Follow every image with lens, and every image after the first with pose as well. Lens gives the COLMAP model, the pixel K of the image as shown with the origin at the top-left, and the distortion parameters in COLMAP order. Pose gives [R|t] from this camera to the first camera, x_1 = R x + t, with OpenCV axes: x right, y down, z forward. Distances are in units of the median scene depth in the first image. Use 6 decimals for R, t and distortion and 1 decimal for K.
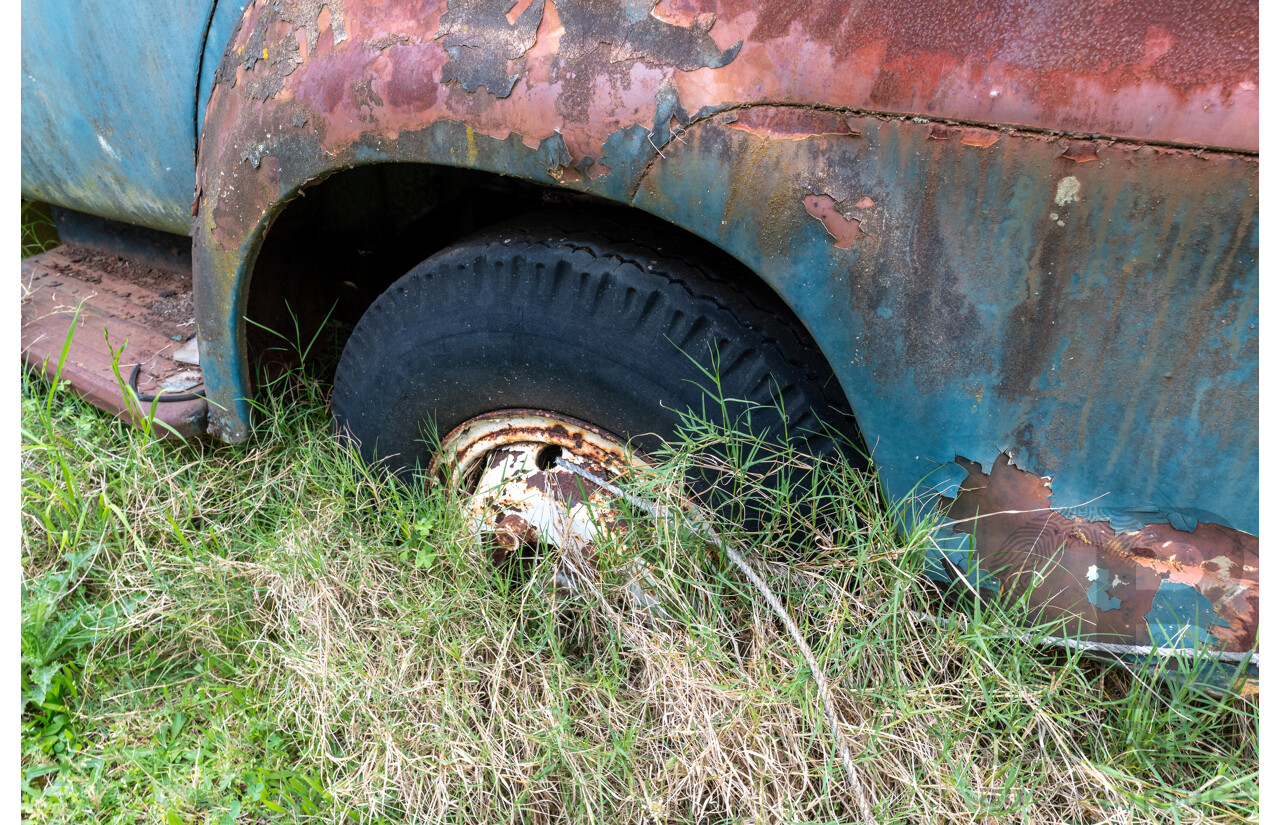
lens RADIAL K [[851.3, 0, 637.6], [0, 851.3, 408.5], [0, 0, 1]] dist [0.000271, 0.004349]
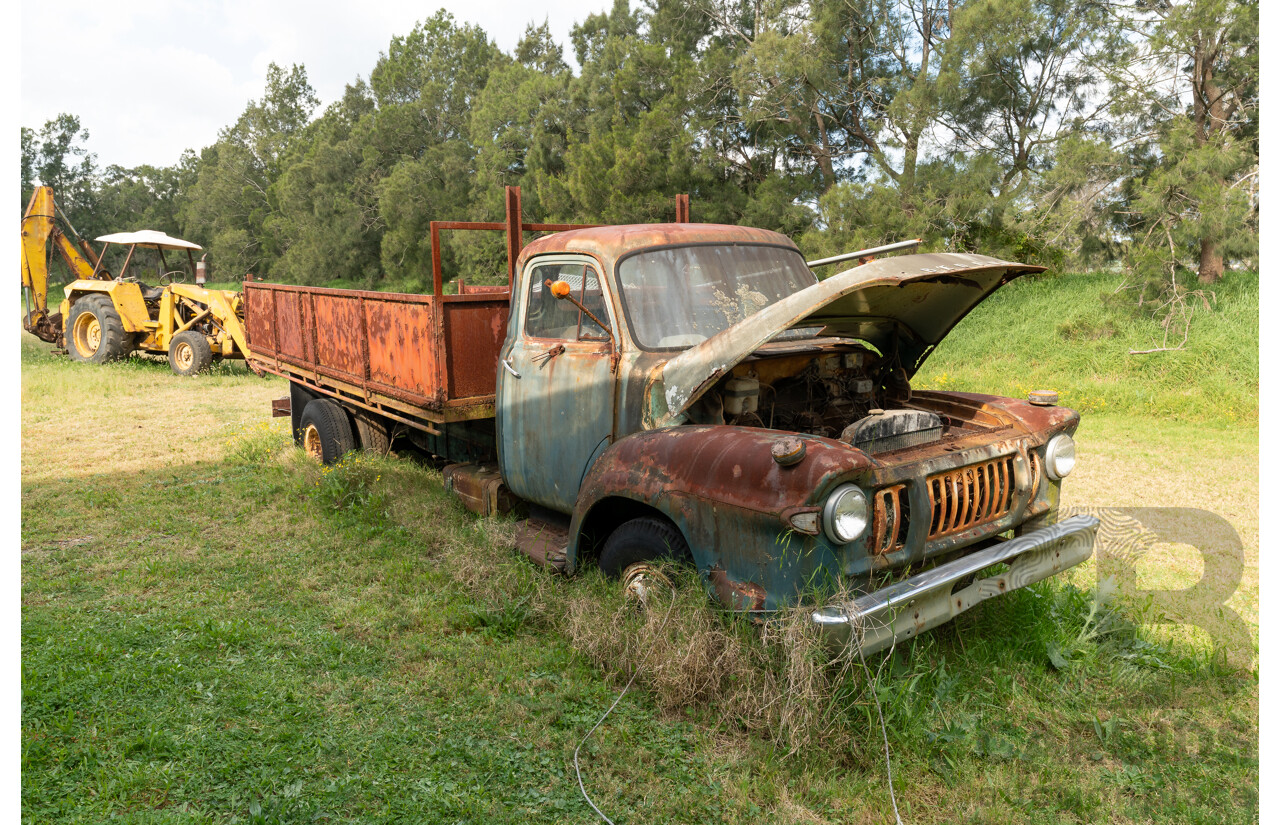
lens RADIAL K [[851.3, 0, 637.6], [0, 851.3, 408.5], [0, 0, 1]] dist [0.000271, 0.004349]
pose [[0.918351, 0.041810, -0.393551, 1.312938], [-0.195216, 0.912868, -0.358557, 0.738897], [0.344269, 0.406109, 0.846495, -2.486822]]
